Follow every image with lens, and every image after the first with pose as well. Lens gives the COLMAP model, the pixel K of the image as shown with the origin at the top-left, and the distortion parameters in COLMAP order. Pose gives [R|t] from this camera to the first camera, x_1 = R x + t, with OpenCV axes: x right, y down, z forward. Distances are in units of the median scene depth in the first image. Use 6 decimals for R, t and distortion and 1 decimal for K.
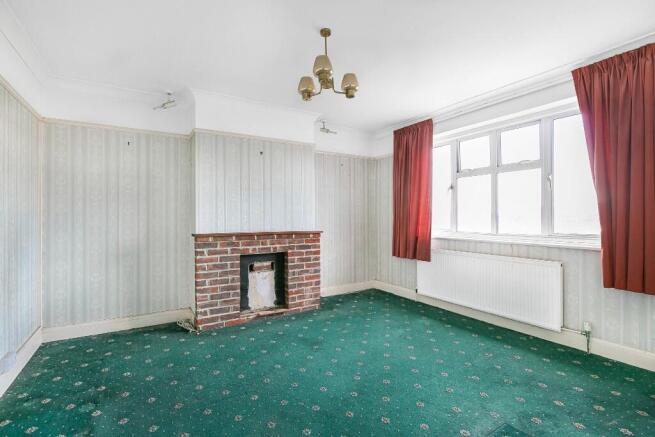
lens RADIAL K [[314.6, 0, 327.6], [0, 314.6, 217.0], [0, 0, 1]] dist [-0.015819, -0.000210]
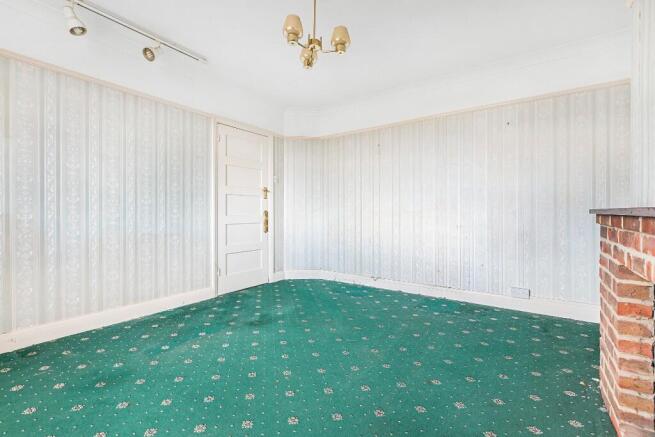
lens RADIAL K [[291.7, 0, 327.0], [0, 291.7, 214.5], [0, 0, 1]] dist [0.001546, -0.000306]
pose [[-0.914189, 0.000568, -0.405287, 0.196554], [-0.003342, 0.999954, 0.008940, 0.045434], [0.405273, 0.009528, -0.914146, 1.091497]]
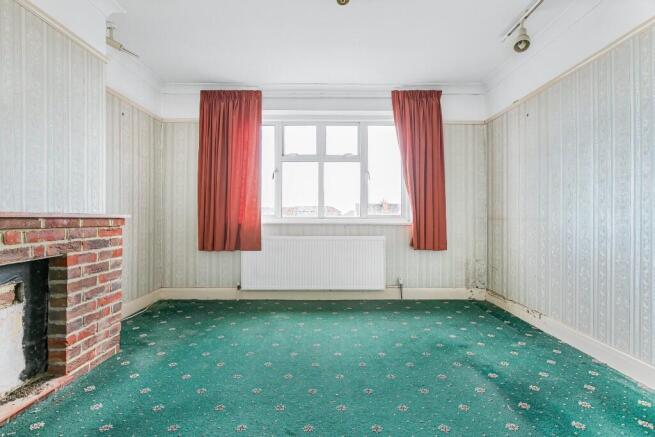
lens RADIAL K [[291.7, 0, 329.5], [0, 291.7, 217.8], [0, 0, 1]] dist [0.001546, -0.000306]
pose [[0.511253, 0.002369, 0.859427, -0.298955], [0.001250, 0.999993, -0.003499, 0.054425], [-0.859429, 0.002863, 0.511247, 0.423572]]
